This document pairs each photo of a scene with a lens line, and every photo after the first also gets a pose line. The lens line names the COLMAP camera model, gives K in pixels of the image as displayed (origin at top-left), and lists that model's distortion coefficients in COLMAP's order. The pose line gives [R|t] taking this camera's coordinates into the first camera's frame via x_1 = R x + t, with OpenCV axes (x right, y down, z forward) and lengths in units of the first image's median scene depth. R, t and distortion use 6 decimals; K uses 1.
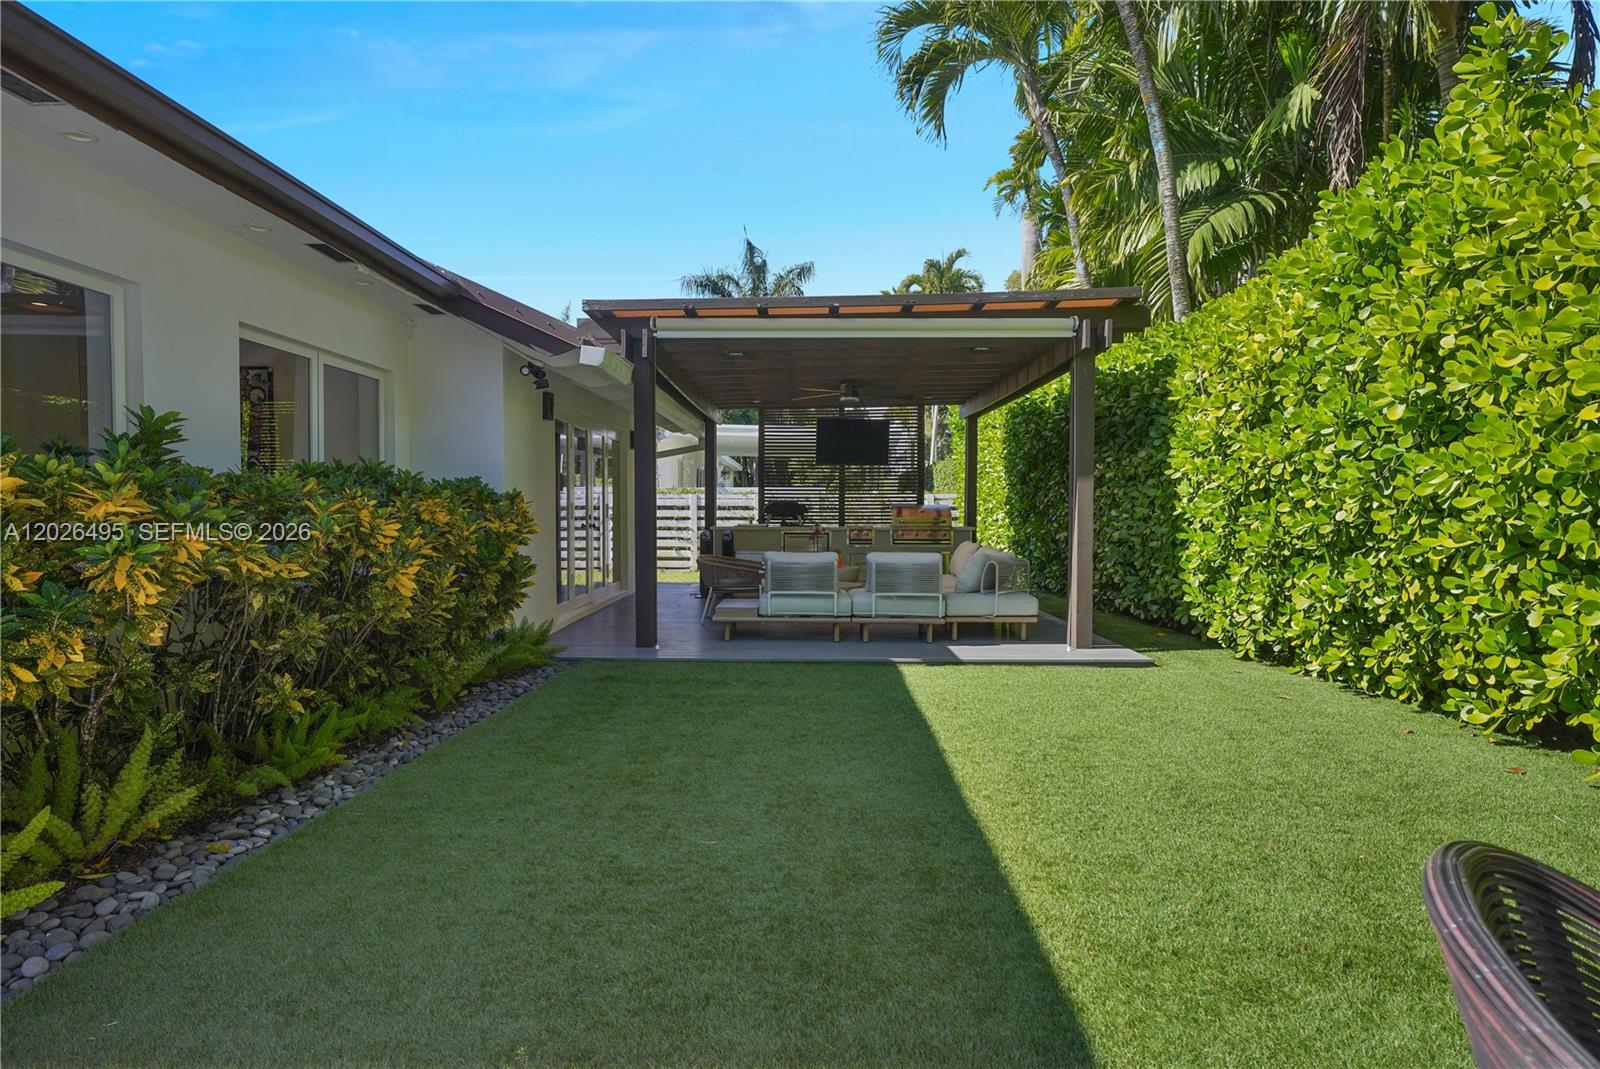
lens RADIAL K [[878.6, 0, 797.9], [0, 878.6, 534.1], [0, 0, 1]] dist [0.005134, 0.001536]
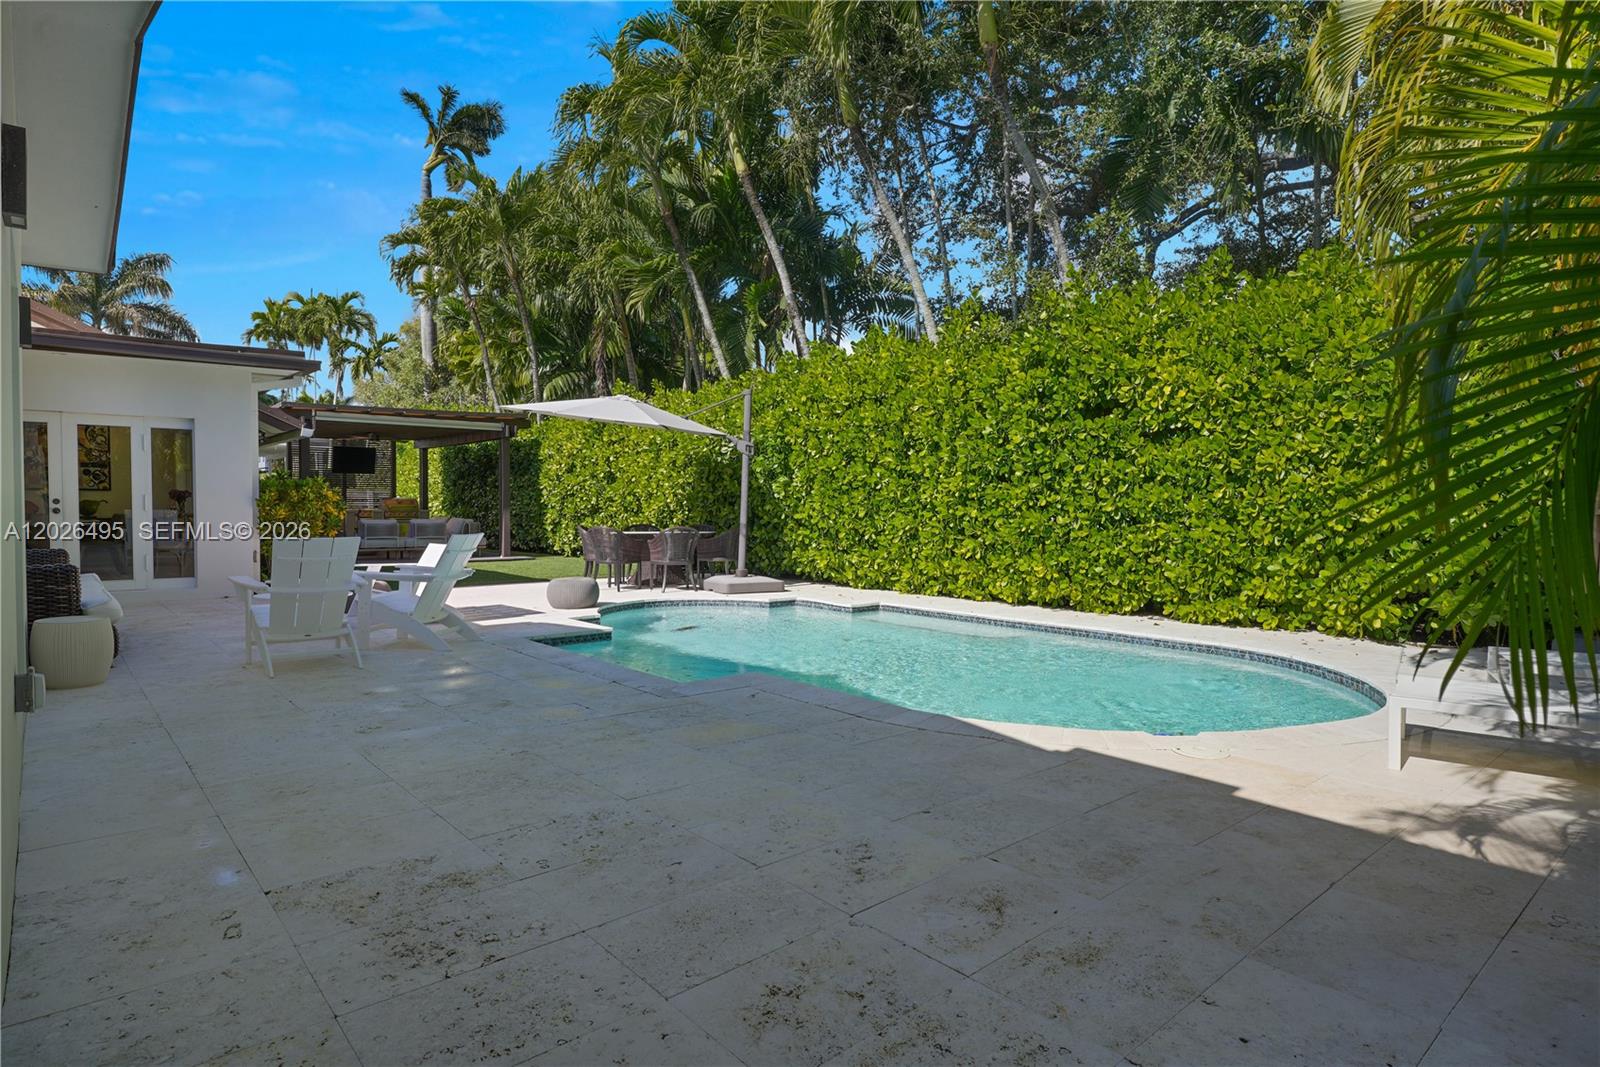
lens RADIAL K [[878.6, 0, 800.1], [0, 878.6, 537.1], [0, 0, 1]] dist [0.005134, 0.001536]
pose [[0.748423, -0.013816, 0.663078, -0.742190], [0.009050, 0.999903, 0.010619, 0.061237], [-0.663160, -0.001947, 0.748475, -1.488063]]
